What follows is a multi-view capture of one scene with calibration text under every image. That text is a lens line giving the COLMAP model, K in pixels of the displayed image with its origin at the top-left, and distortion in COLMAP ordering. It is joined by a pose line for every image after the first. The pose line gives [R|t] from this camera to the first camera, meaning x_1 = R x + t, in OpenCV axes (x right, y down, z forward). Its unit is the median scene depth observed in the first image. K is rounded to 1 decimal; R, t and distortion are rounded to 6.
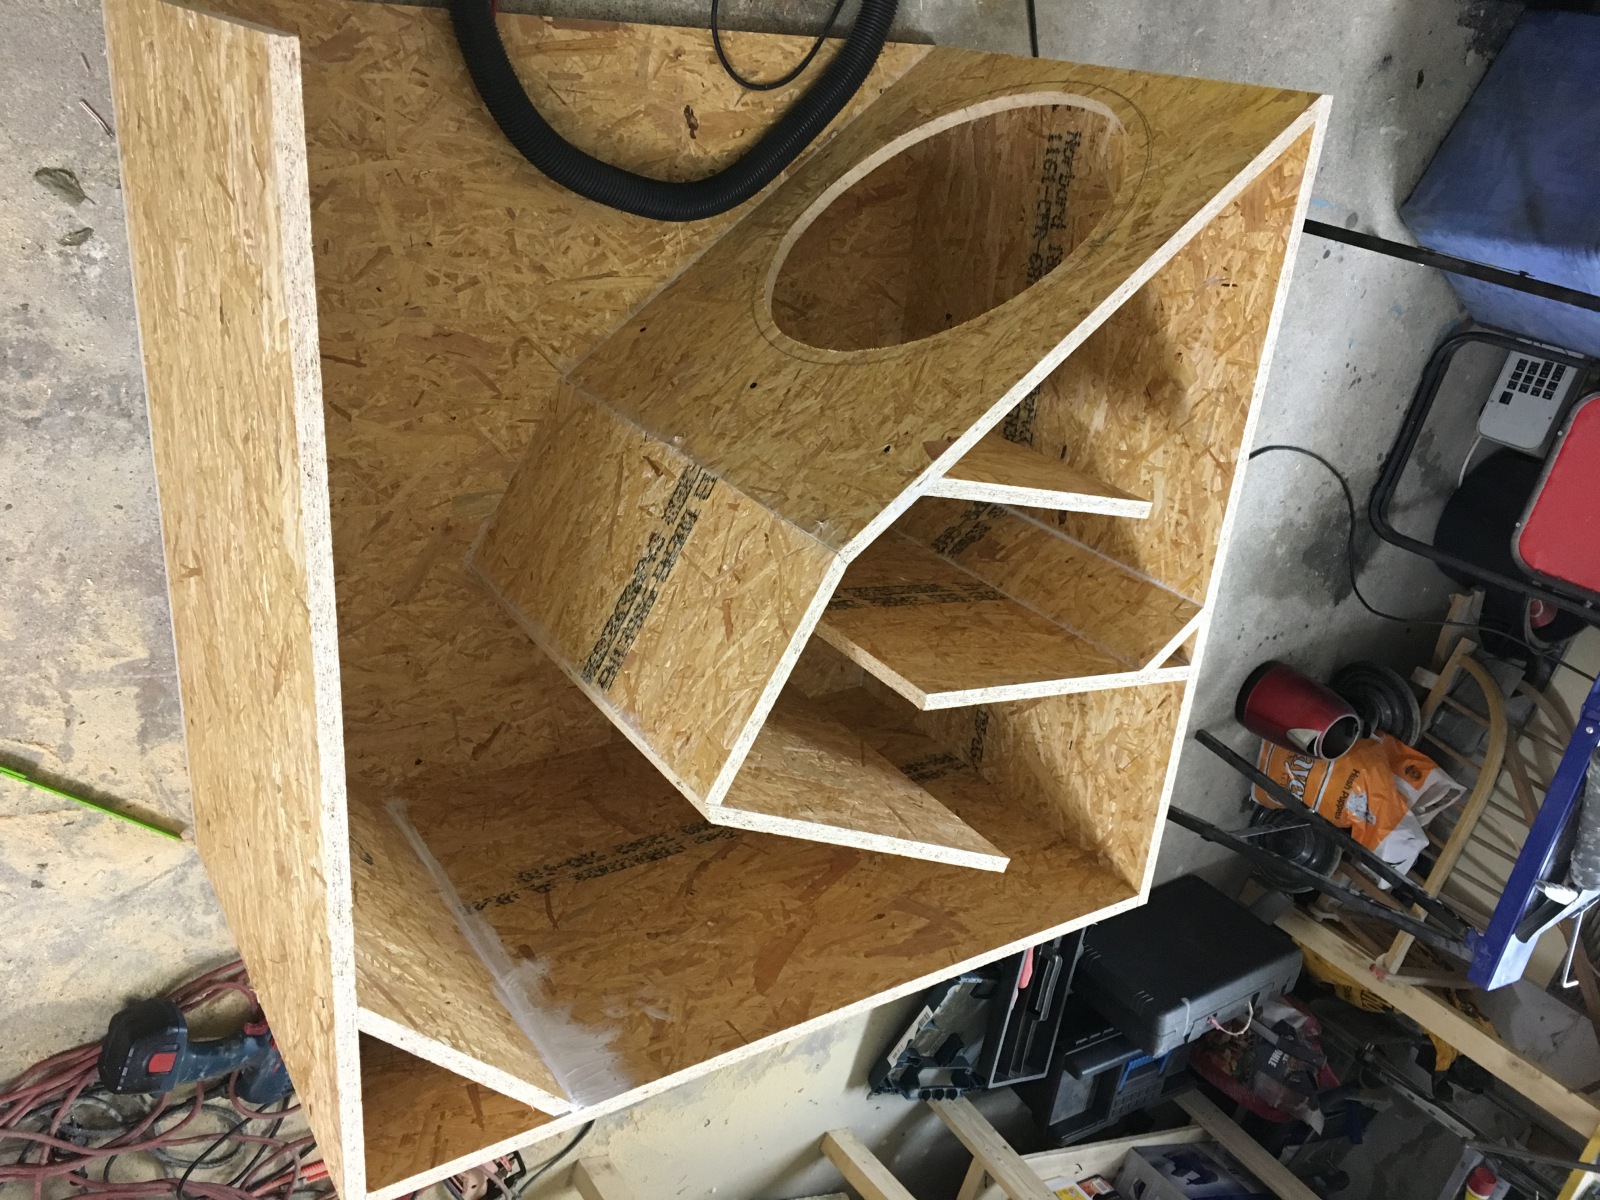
lens RADIAL K [[1369.1, 0, 808.5], [0, 1369.1, 601.2], [0, 0, 1]] dist [0.081471, -0.098847]
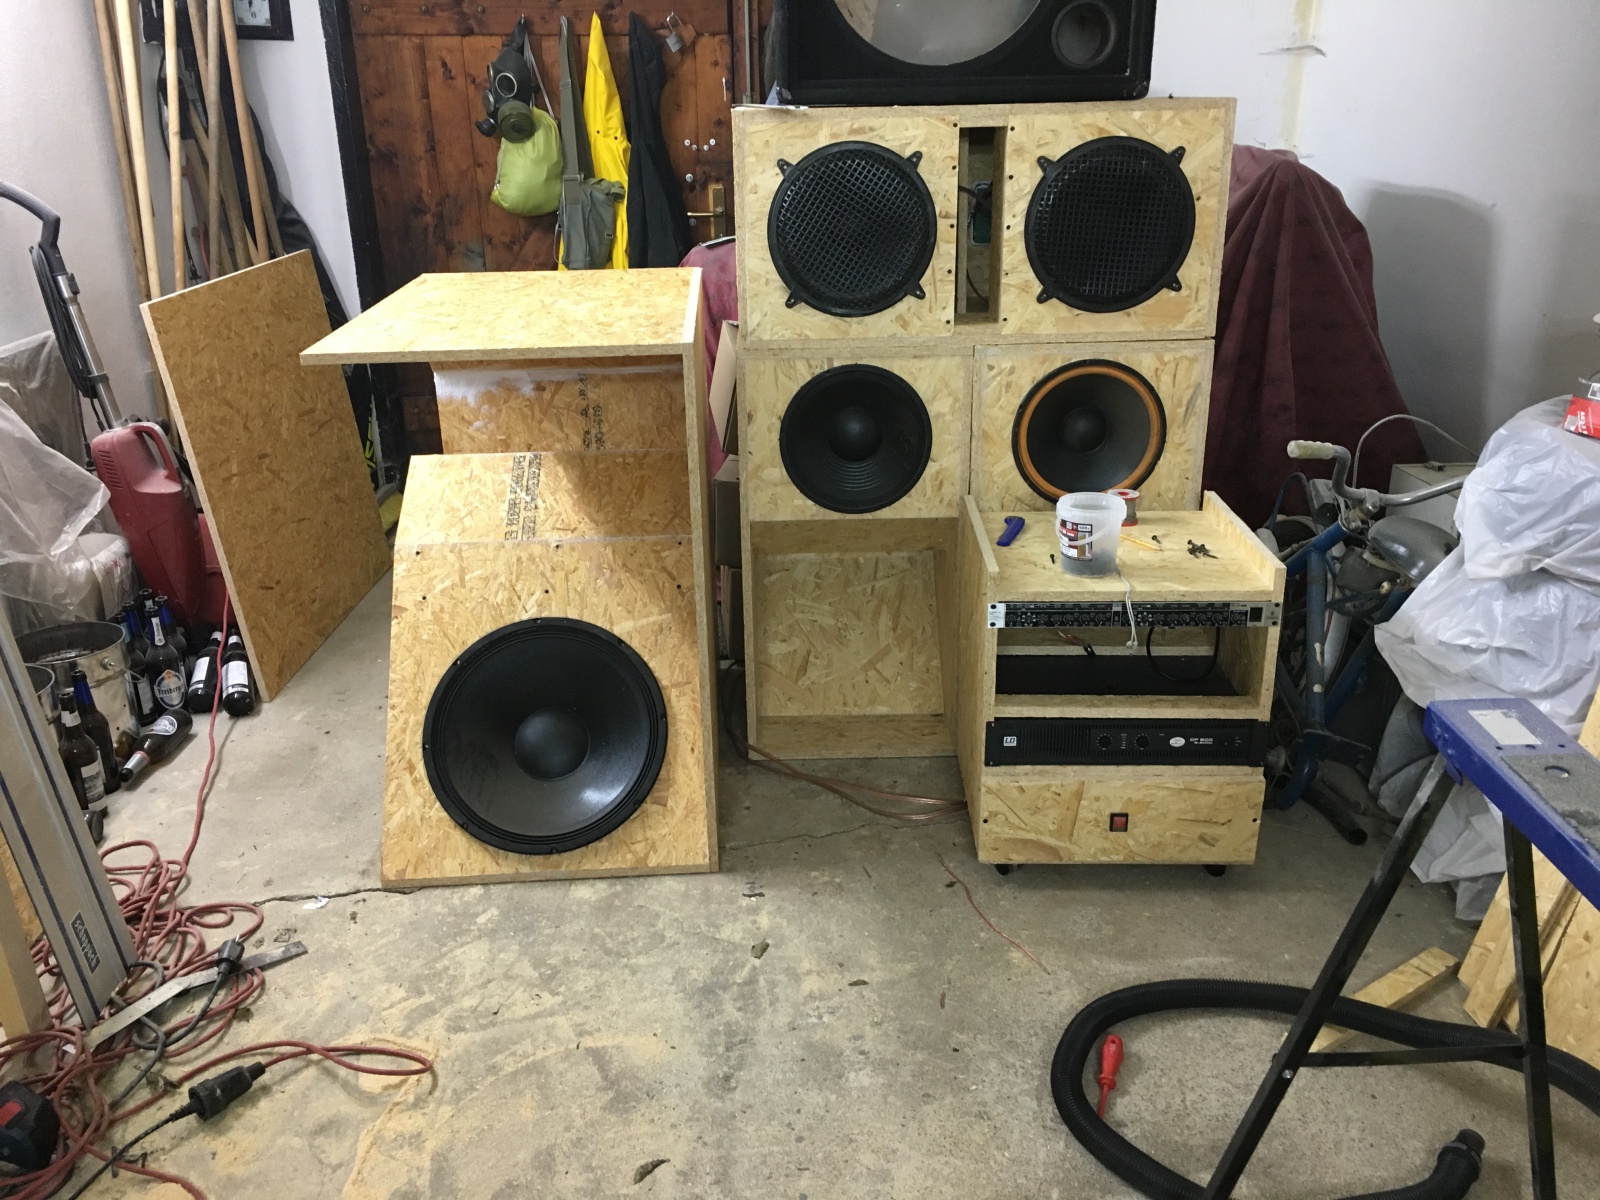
lens RADIAL K [[1369.1, 0, 798.3], [0, 1369.1, 577.4], [0, 0, 1]] dist [0.081471, -0.098847]
pose [[-0.518798, 0.834643, 0.184986, -0.546609], [-0.432850, -0.443051, 0.785077, -1.664168], [0.737218, 0.327225, 0.591129, 0.137486]]
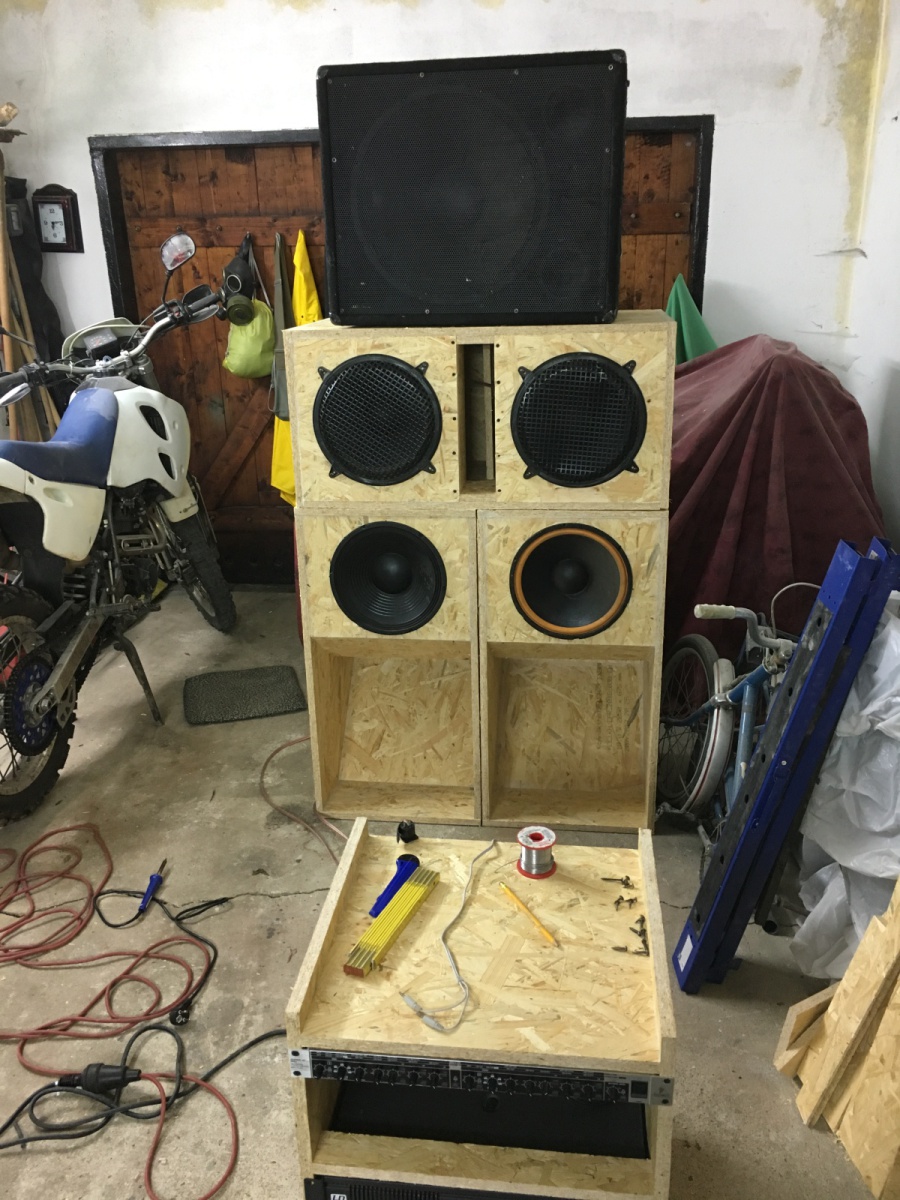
lens RADIAL K [[1026.8, 0, 445.7], [0, 1026.8, 593.8], [0, 0, 1]] dist [0.081471, -0.098847]
pose [[-0.520953, 0.817190, 0.246593, -0.859875], [-0.299081, -0.445327, 0.843940, -1.712030], [0.799474, 0.365902, 0.476400, 0.454390]]
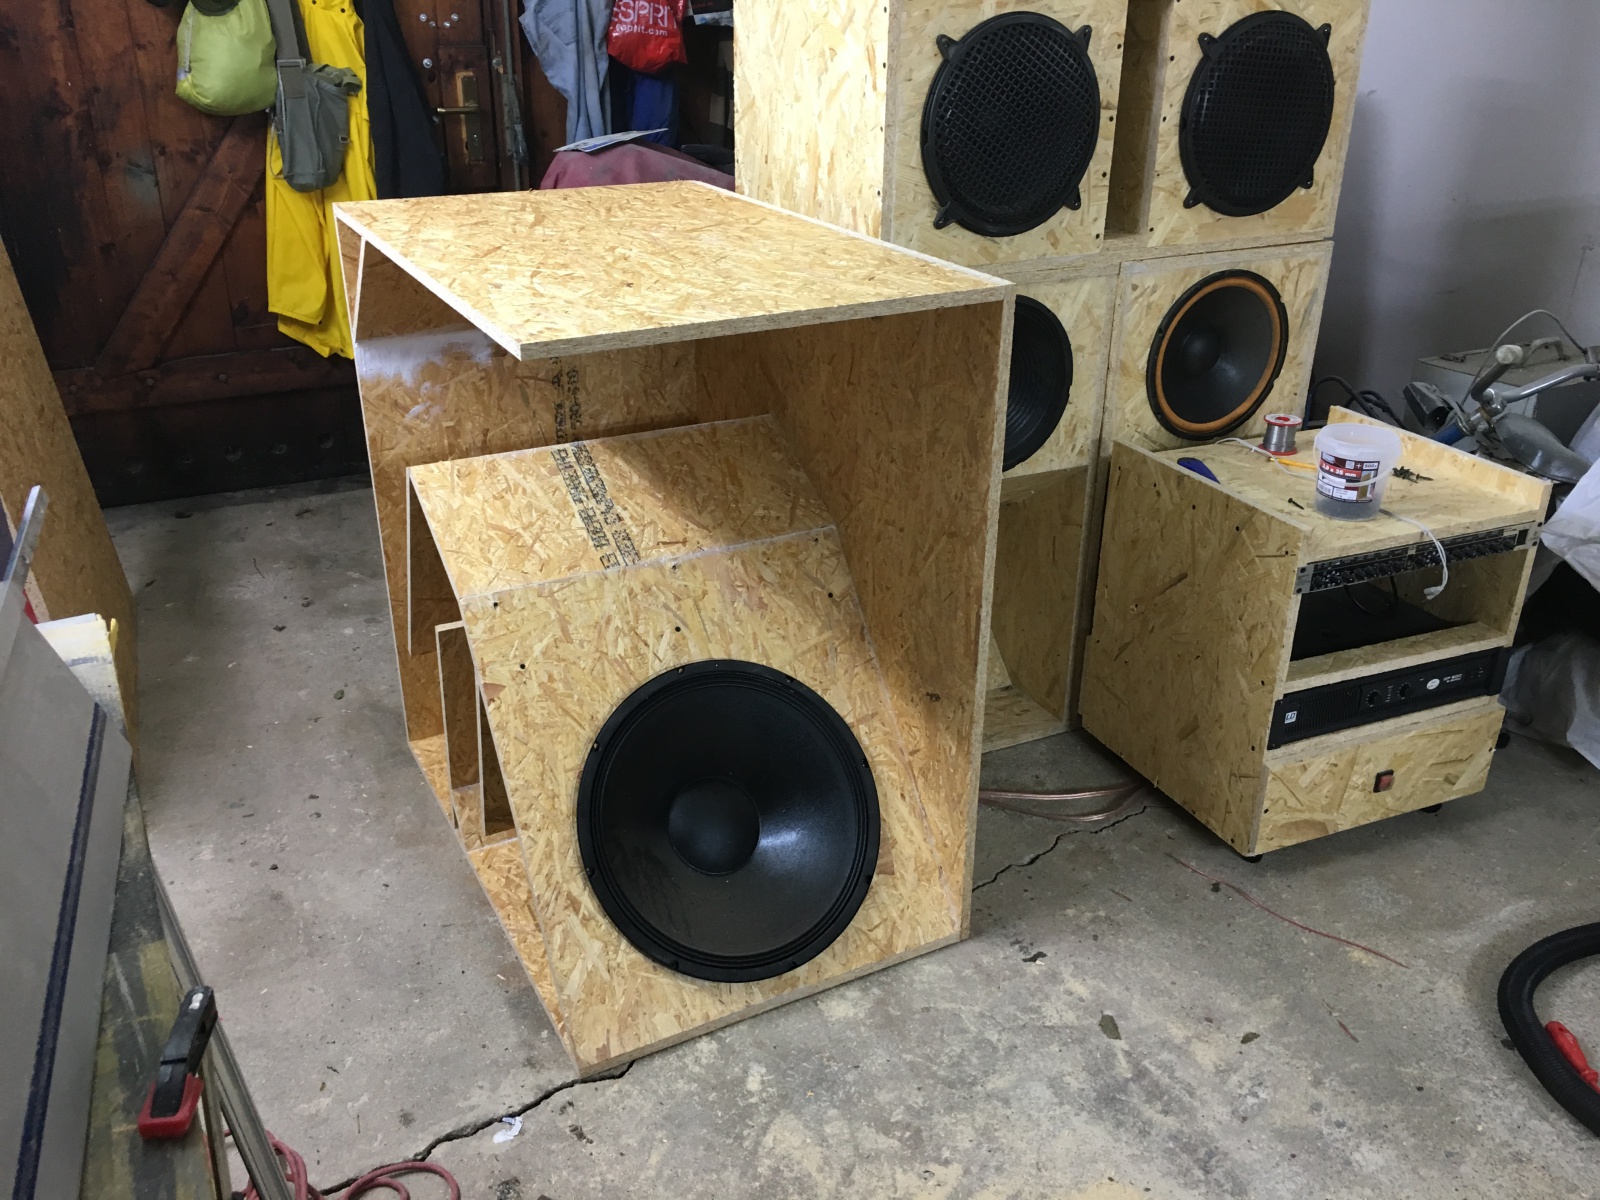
lens RADIAL K [[1369.1, 0, 798.5], [0, 1369.1, 582.9], [0, 0, 1]] dist [0.081471, -0.098847]
pose [[-0.444372, 0.894740, 0.044431, -0.187898], [-0.764854, -0.404751, 0.501174, -0.880508], [0.466404, 0.188724, 0.864205, -0.146078]]
